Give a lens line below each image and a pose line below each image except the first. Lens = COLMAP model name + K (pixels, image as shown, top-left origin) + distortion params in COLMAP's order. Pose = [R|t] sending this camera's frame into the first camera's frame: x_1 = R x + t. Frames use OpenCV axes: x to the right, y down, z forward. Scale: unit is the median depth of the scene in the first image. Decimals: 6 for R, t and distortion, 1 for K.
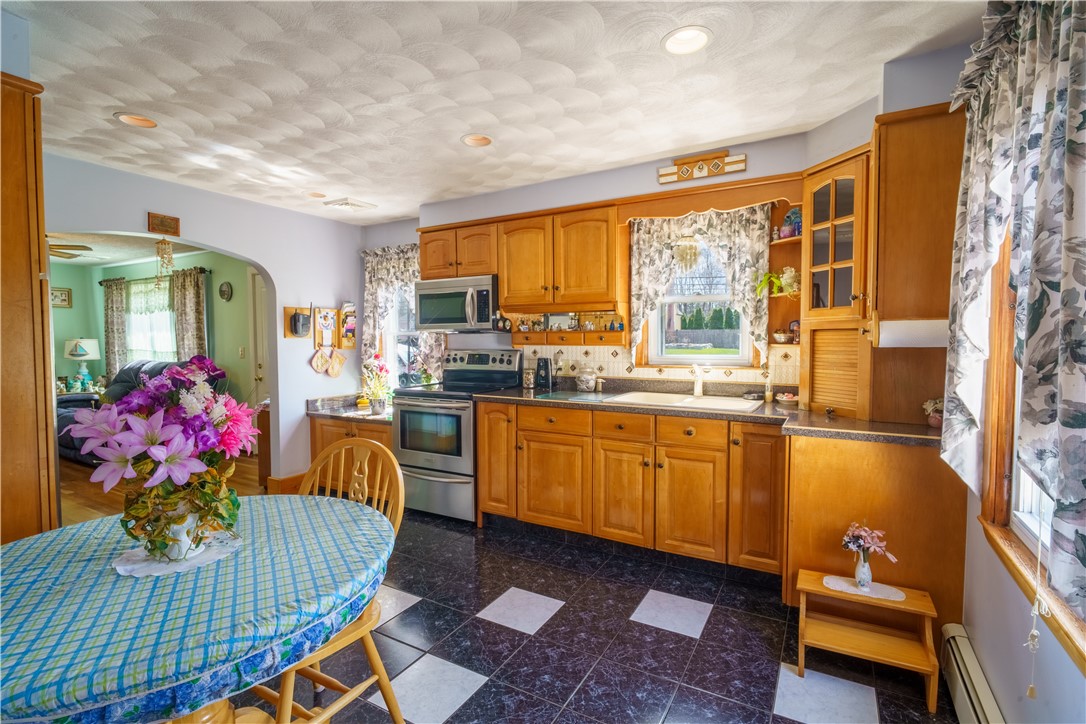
lens RADIAL K [[500.3, 0, 541.9], [0, 500.3, 361.1], [0, 0, 1]] dist [-0.003749, -0.000924]
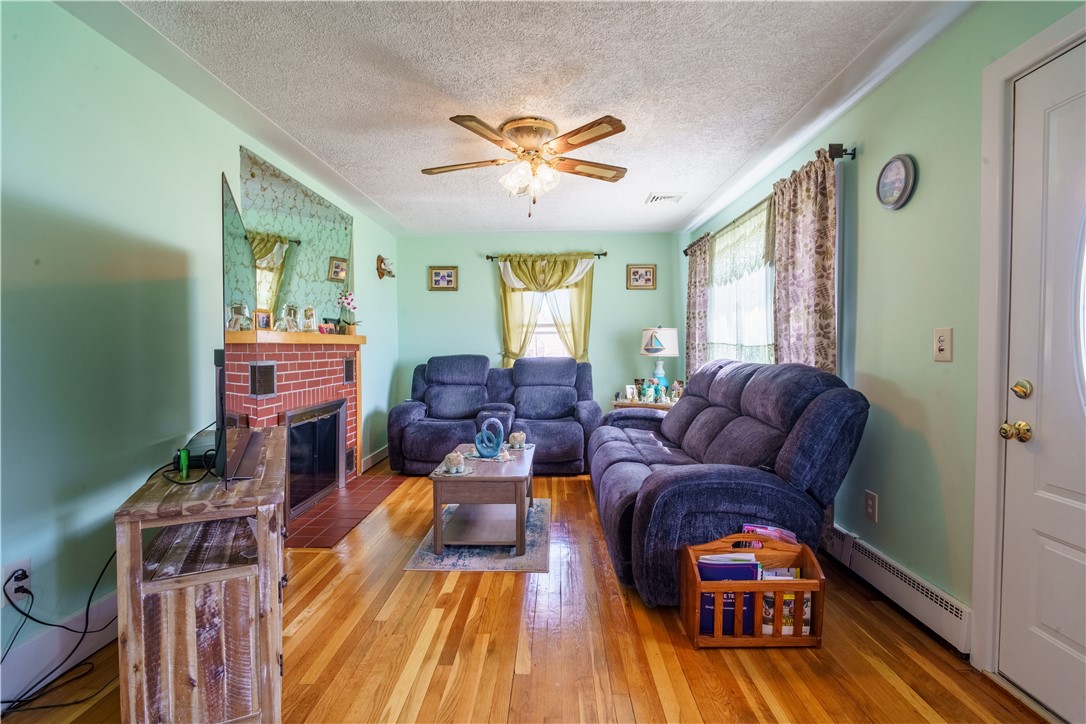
lens RADIAL K [[500.3, 0, 541.3], [0, 500.3, 362.2], [0, 0, 1]] dist [-0.003749, -0.000924]
pose [[0.474233, 0.031028, -0.879853, -0.417057], [-0.036947, 0.999200, 0.015322, -0.000055], [0.879624, 0.025242, 0.474999, 0.578921]]
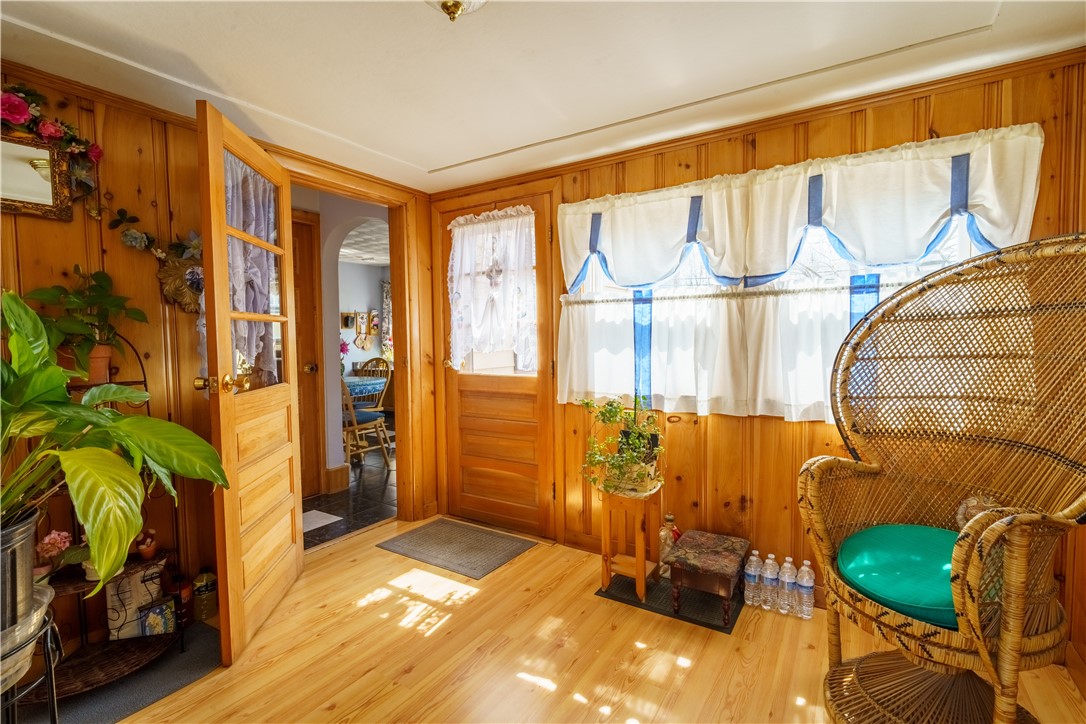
lens RADIAL K [[500.3, 0, 547.3], [0, 500.3, 362.2], [0, 0, 1]] dist [-0.003749, -0.000924]
pose [[0.999229, -0.005310, -0.038897, 0.280889], [0.005586, 0.999960, 0.006977, 0.058578], [0.038858, -0.007189, 0.999219, -0.717257]]
